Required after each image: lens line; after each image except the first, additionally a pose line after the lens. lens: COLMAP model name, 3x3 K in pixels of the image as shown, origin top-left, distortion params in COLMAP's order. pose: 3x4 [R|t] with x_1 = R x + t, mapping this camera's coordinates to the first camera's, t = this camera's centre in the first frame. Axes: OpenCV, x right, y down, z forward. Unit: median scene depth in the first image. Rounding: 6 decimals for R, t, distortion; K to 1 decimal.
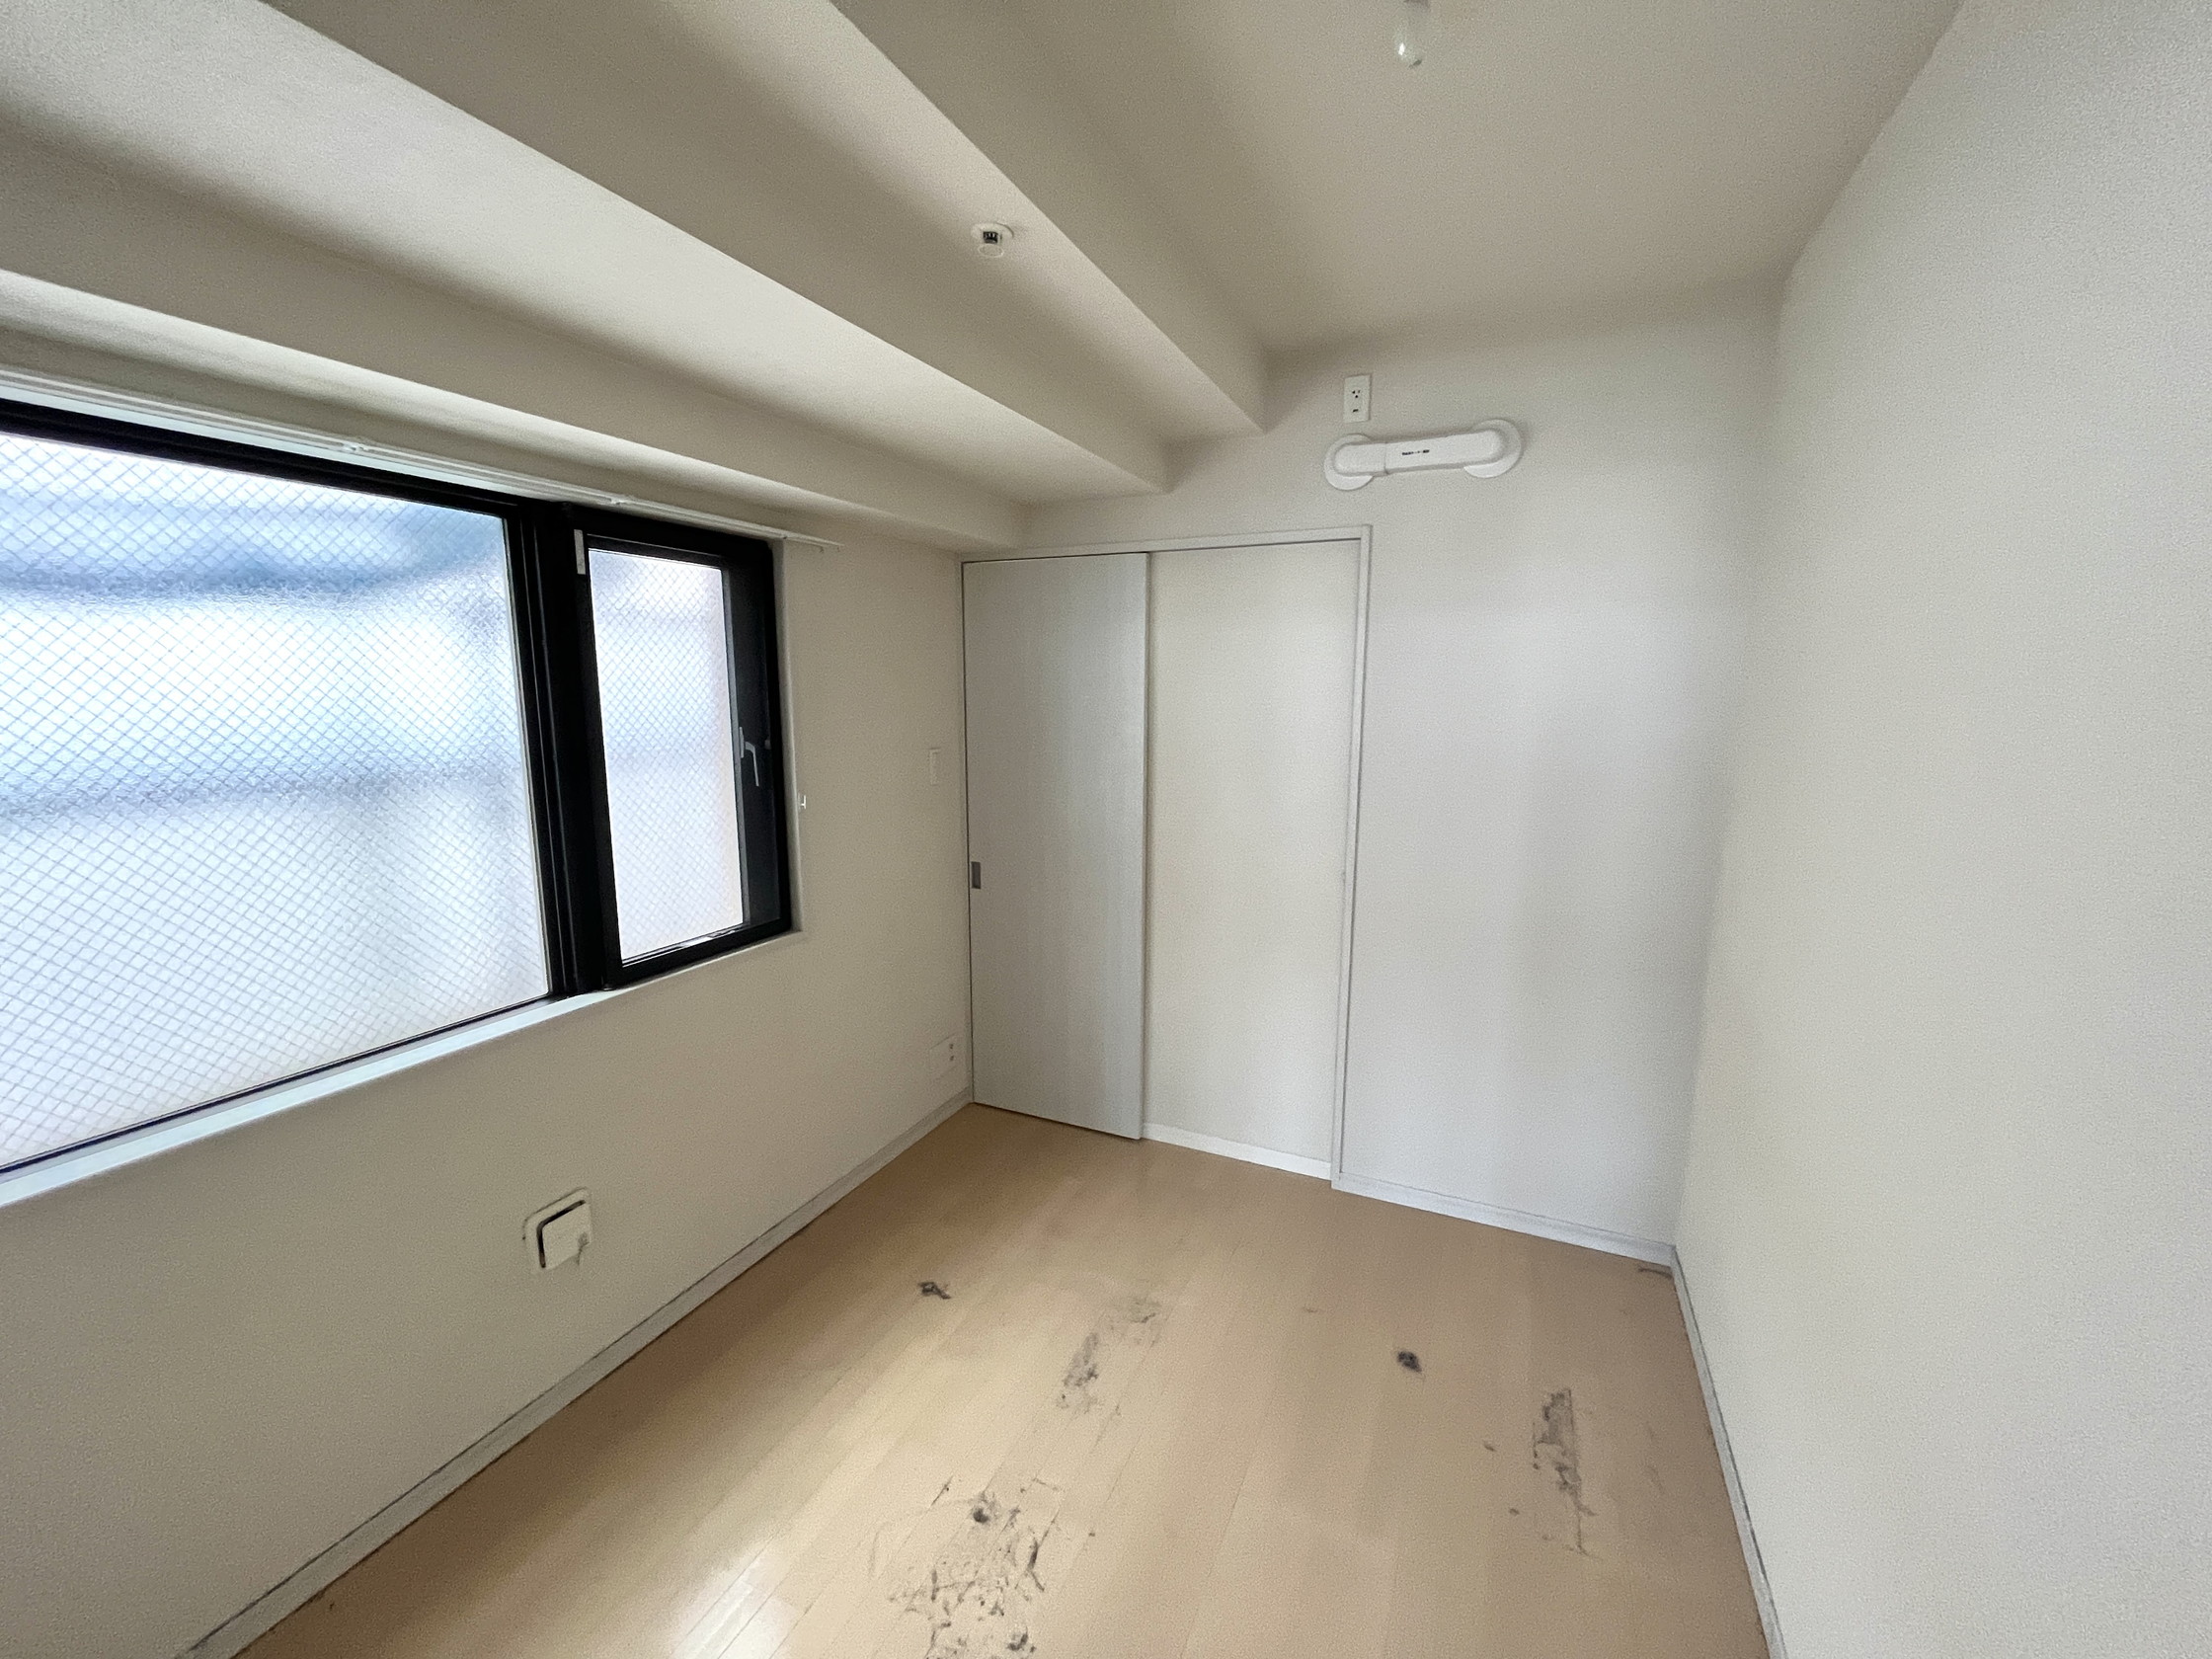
lens RADIAL K [[895.6, 0, 1101.1], [0, 895.6, 826.9], [0, 0, 1]] dist [-0.002169, -0.002160]
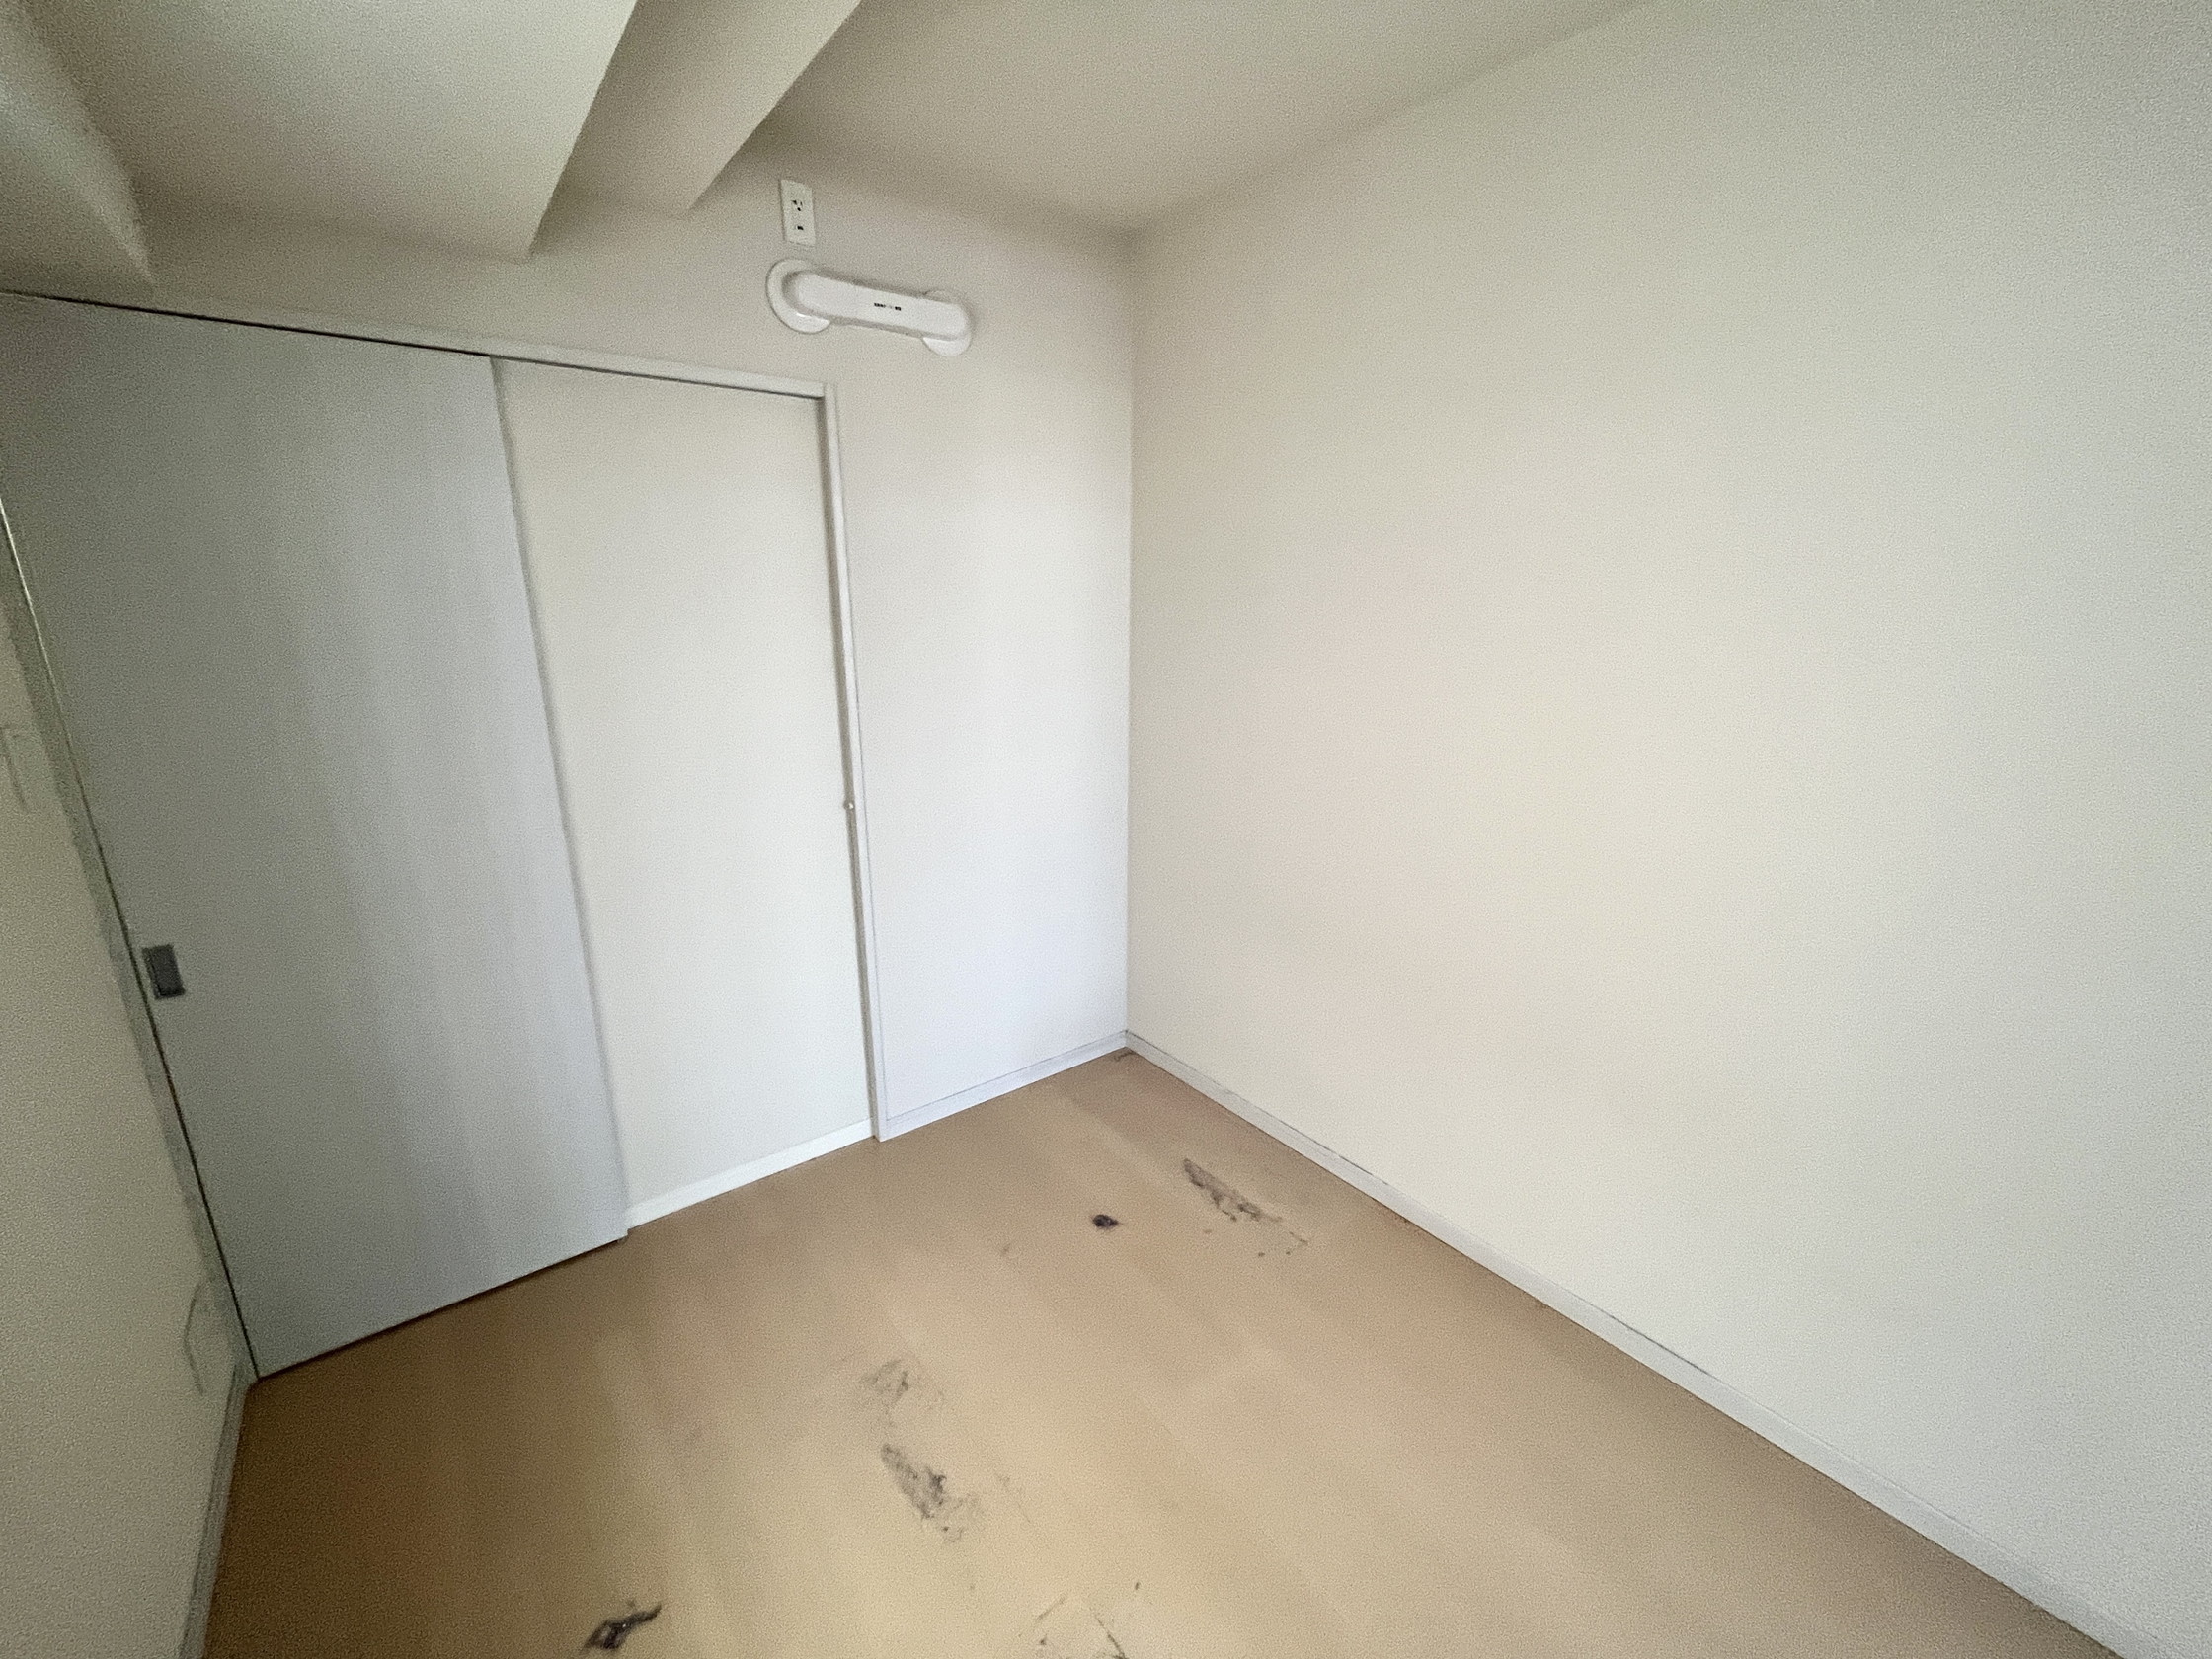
lens RADIAL K [[895.6, 0, 1103.2], [0, 895.6, 830.9], [0, 0, 1]] dist [-0.002169, -0.002160]
pose [[0.453504, -0.235229, 0.859652, -0.418413], [0.139622, 0.971383, 0.192146, -0.060954], [-0.880250, 0.032887, 0.473369, 0.418834]]
